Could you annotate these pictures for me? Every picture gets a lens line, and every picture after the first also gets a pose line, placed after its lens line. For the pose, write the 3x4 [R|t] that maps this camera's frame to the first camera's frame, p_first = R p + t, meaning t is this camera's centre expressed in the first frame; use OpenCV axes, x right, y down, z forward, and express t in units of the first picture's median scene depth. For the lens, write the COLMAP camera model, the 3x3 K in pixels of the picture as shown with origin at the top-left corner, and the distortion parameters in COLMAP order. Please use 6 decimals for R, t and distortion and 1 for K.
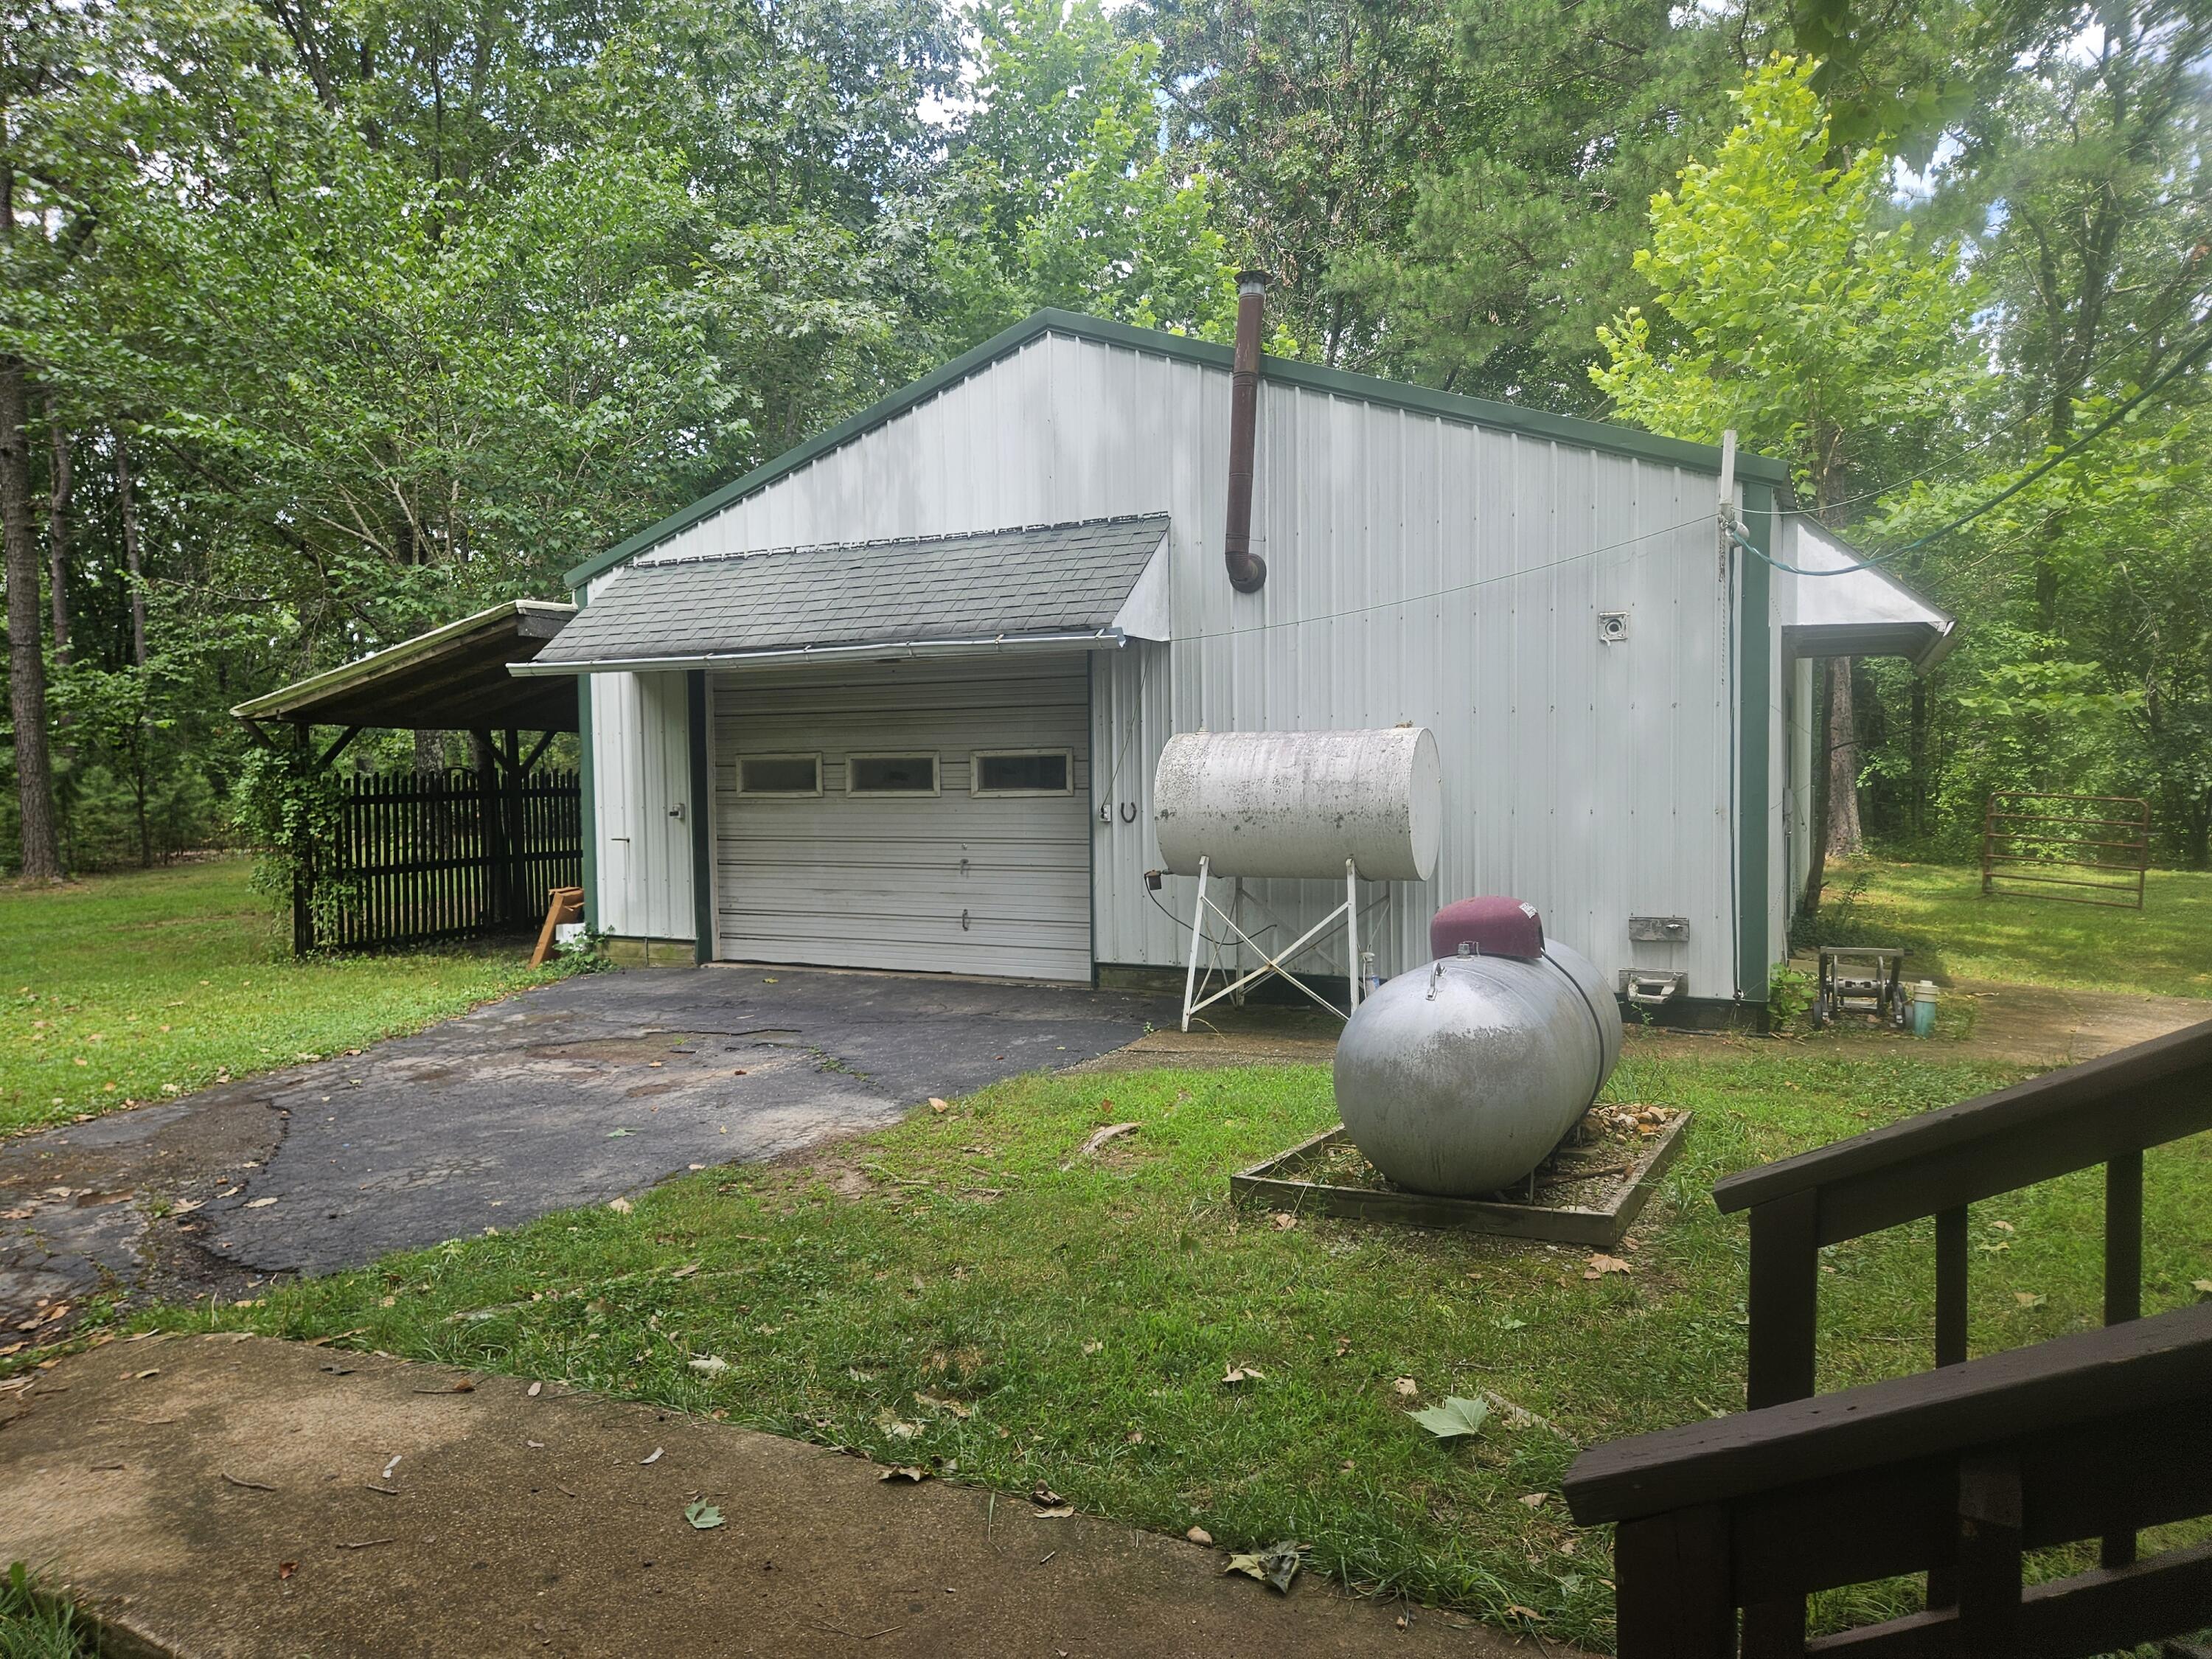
lens RADIAL K [[1461.7, 0, 1106.9], [0, 1461.7, 829.1], [0, 0, 1]] dist [0.071438, -0.047928]
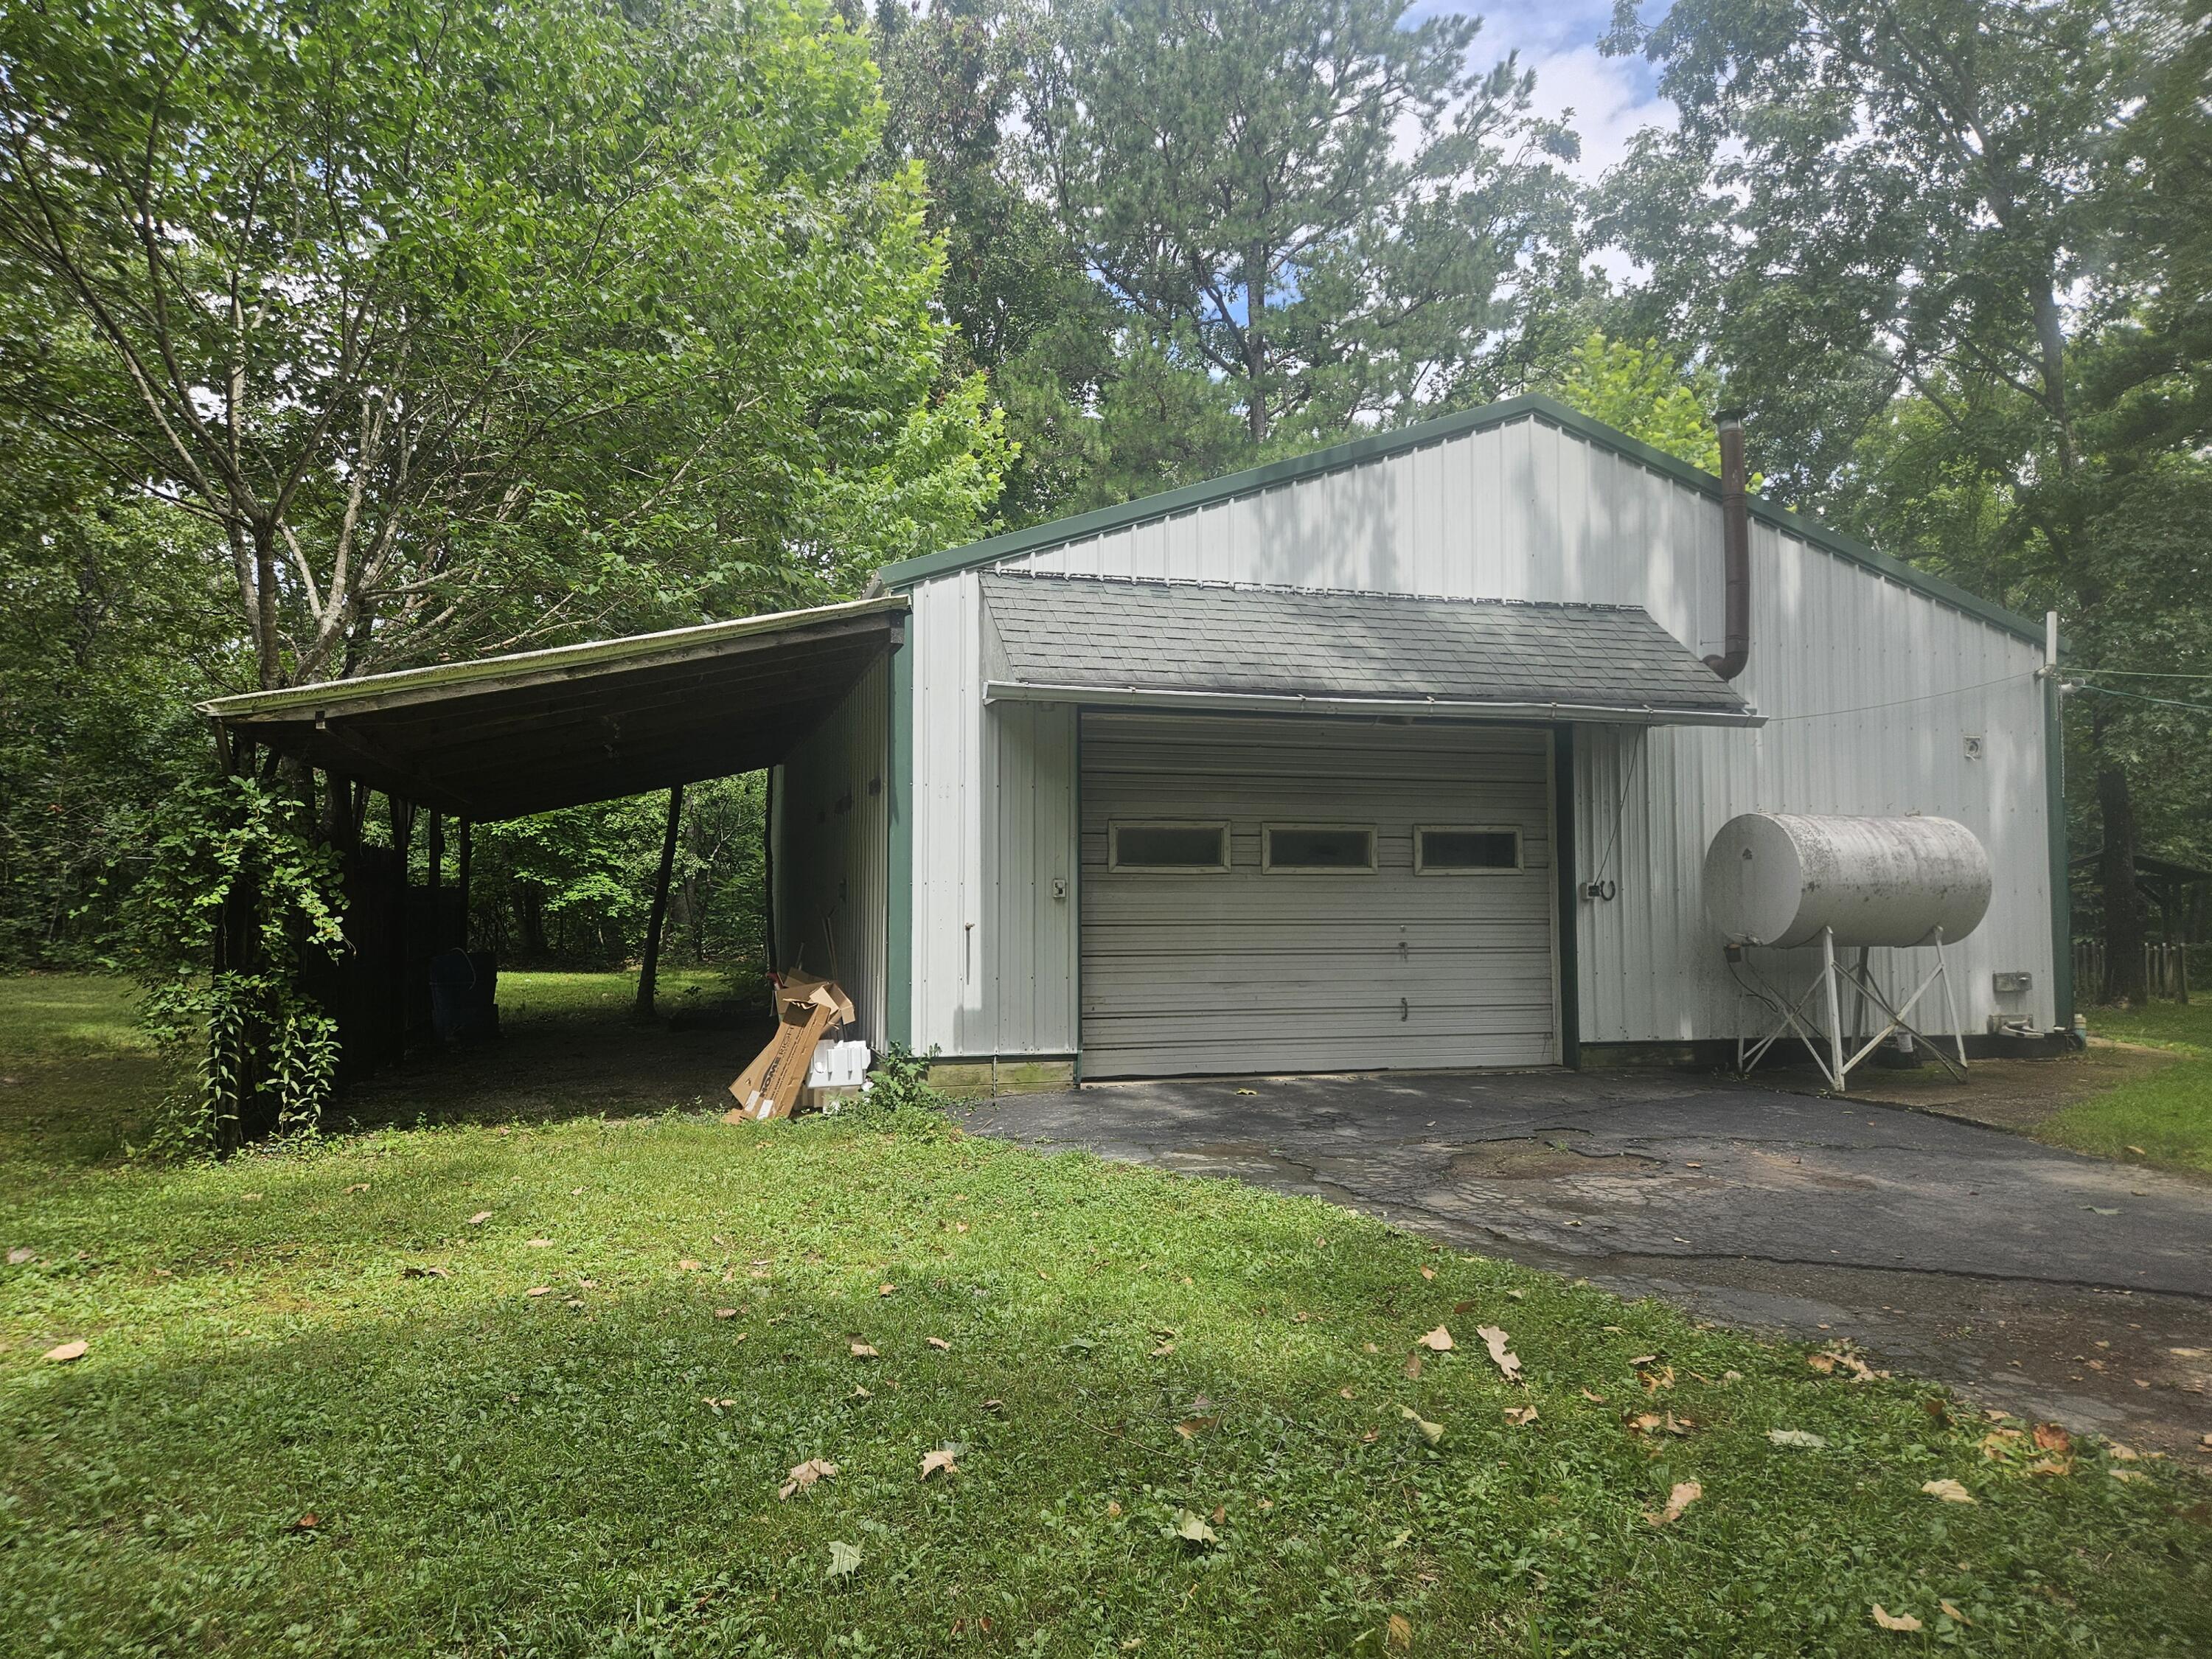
lens RADIAL K [[1461.7, 0, 1103.9], [0, 1461.7, 821.3], [0, 0, 1]] dist [0.071438, -0.047928]
pose [[0.740028, 0.048600, 0.670818, -0.857940], [0.018519, 0.995535, -0.092555, 0.026600], [-0.672321, 0.080916, 0.735824, 0.438851]]
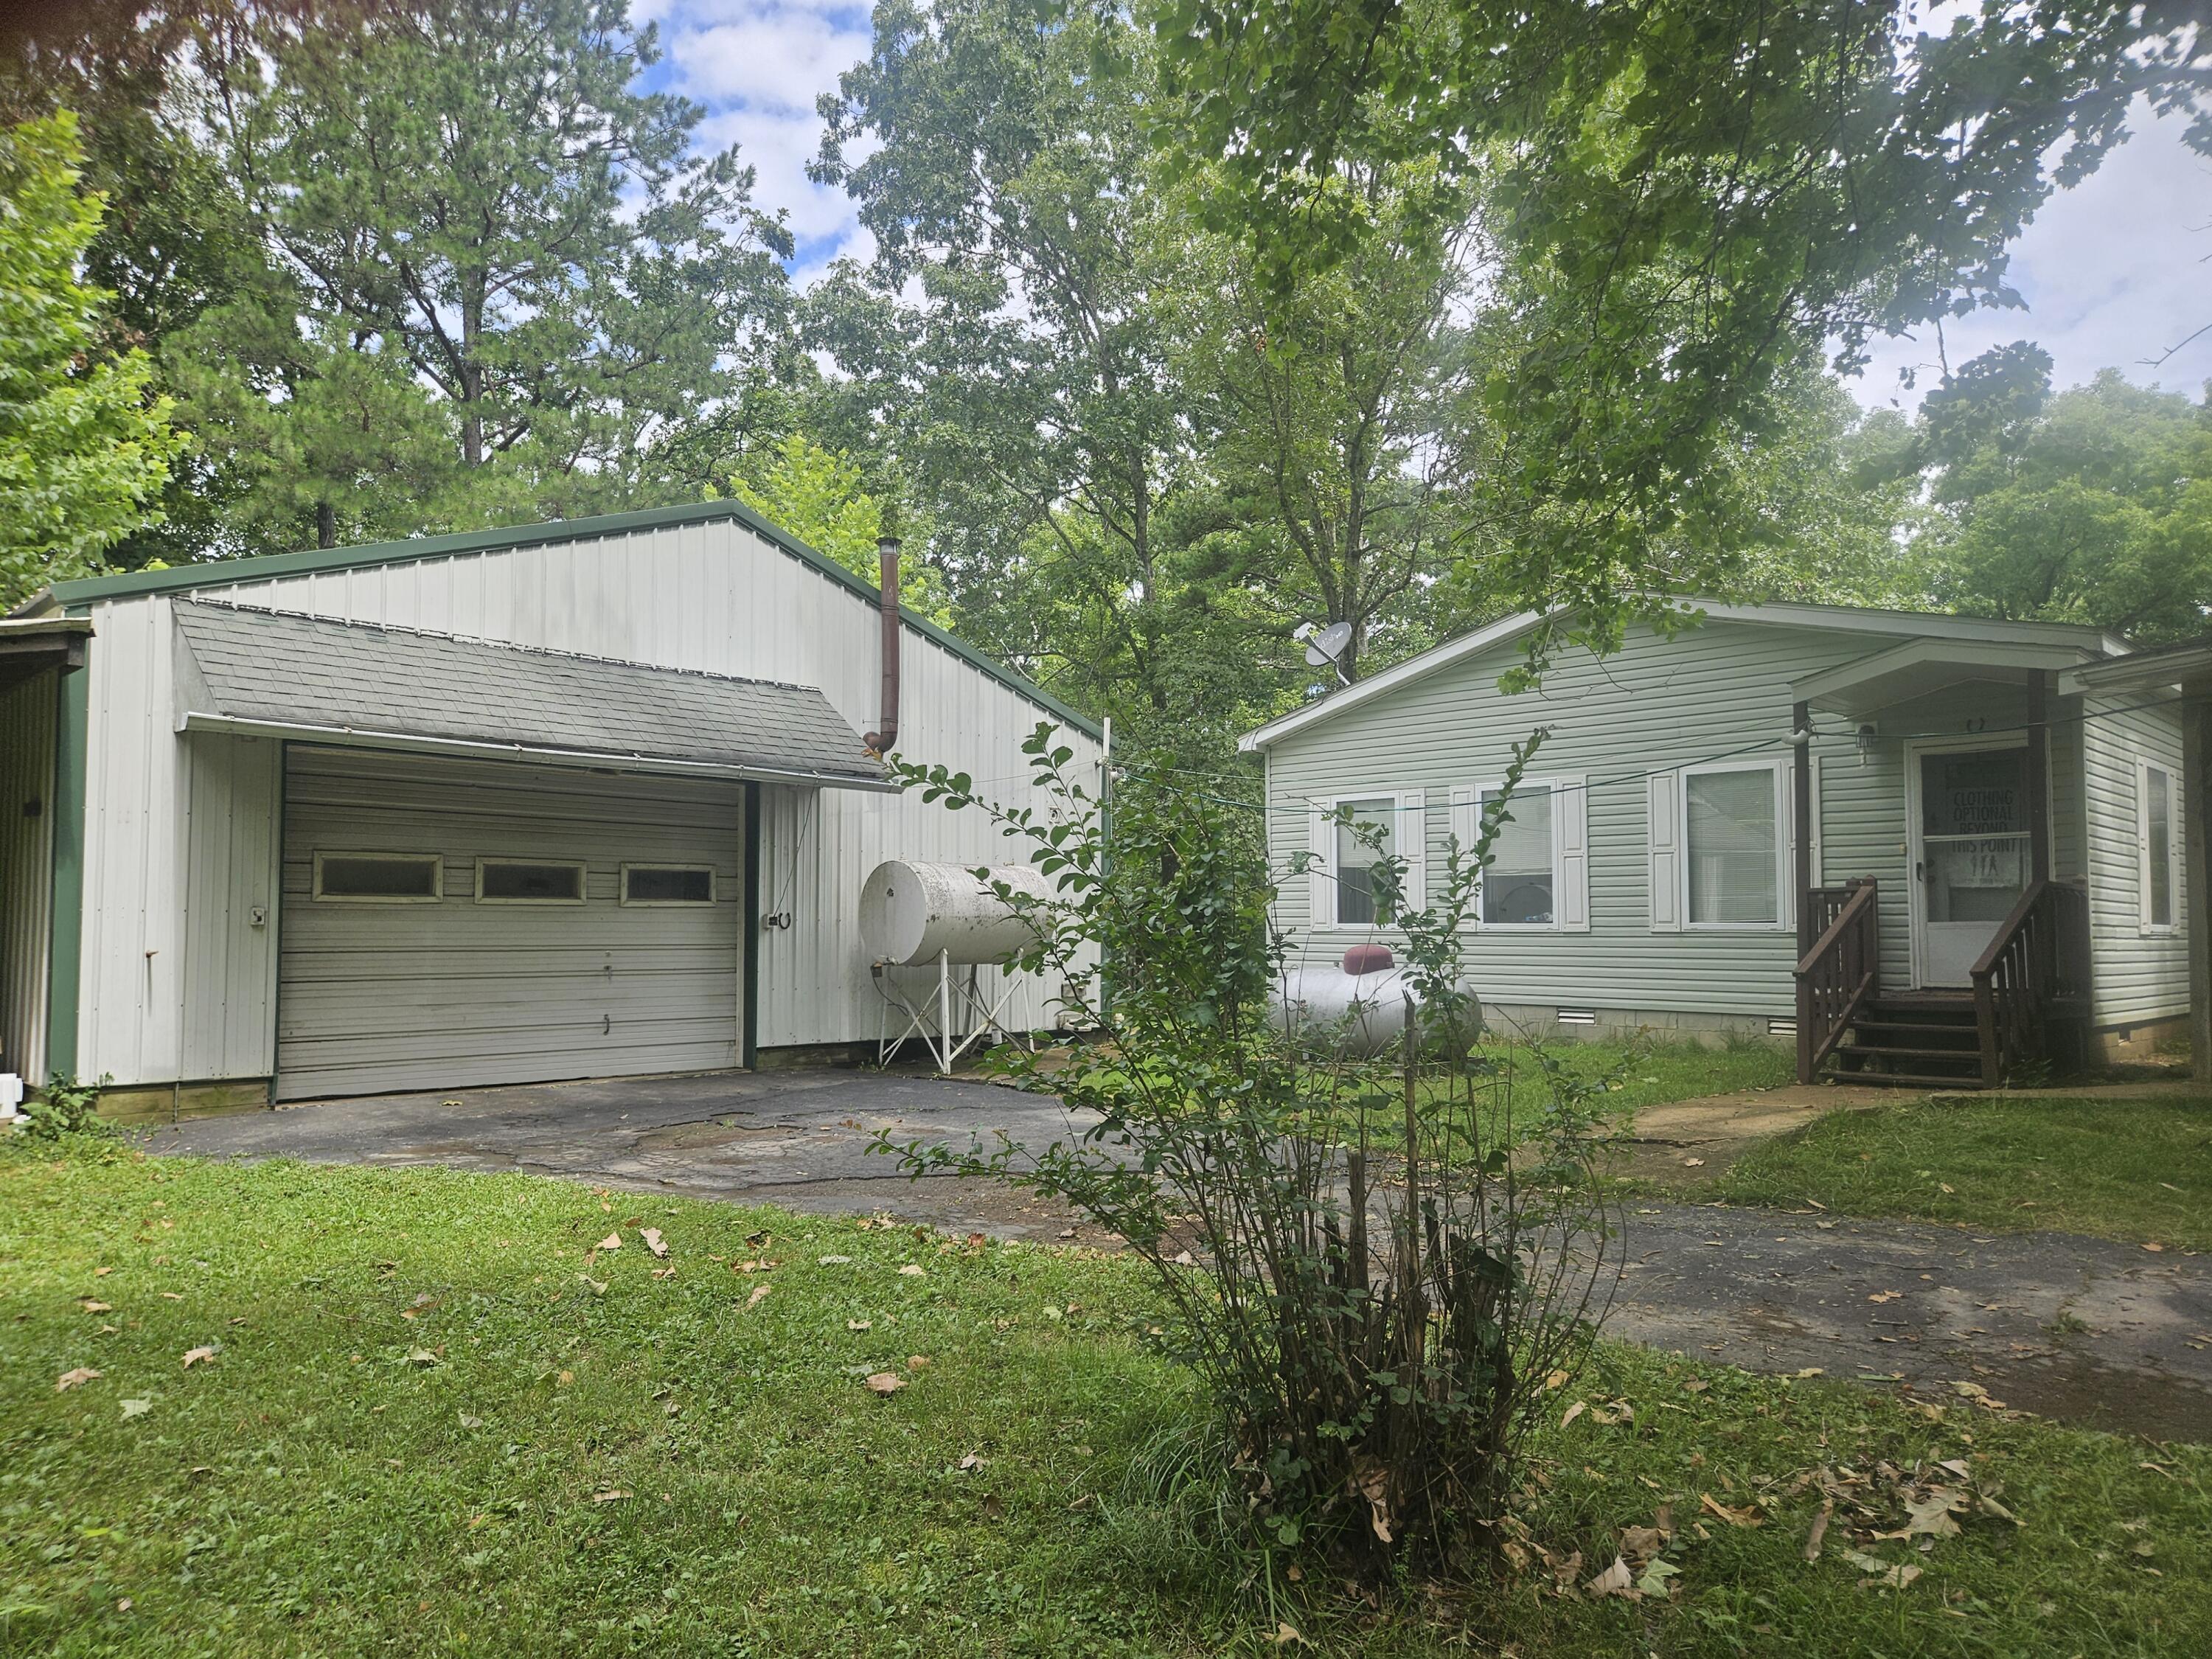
lens RADIAL K [[1461.7, 0, 1092.7], [0, 1461.7, 859.0], [0, 0, 1]] dist [0.071438, -0.047928]
pose [[0.315951, 0.061753, 0.946764, -0.985762], [0.032534, 0.996588, -0.075860, 0.035480], [-0.948218, 0.054770, 0.312863, 0.336220]]
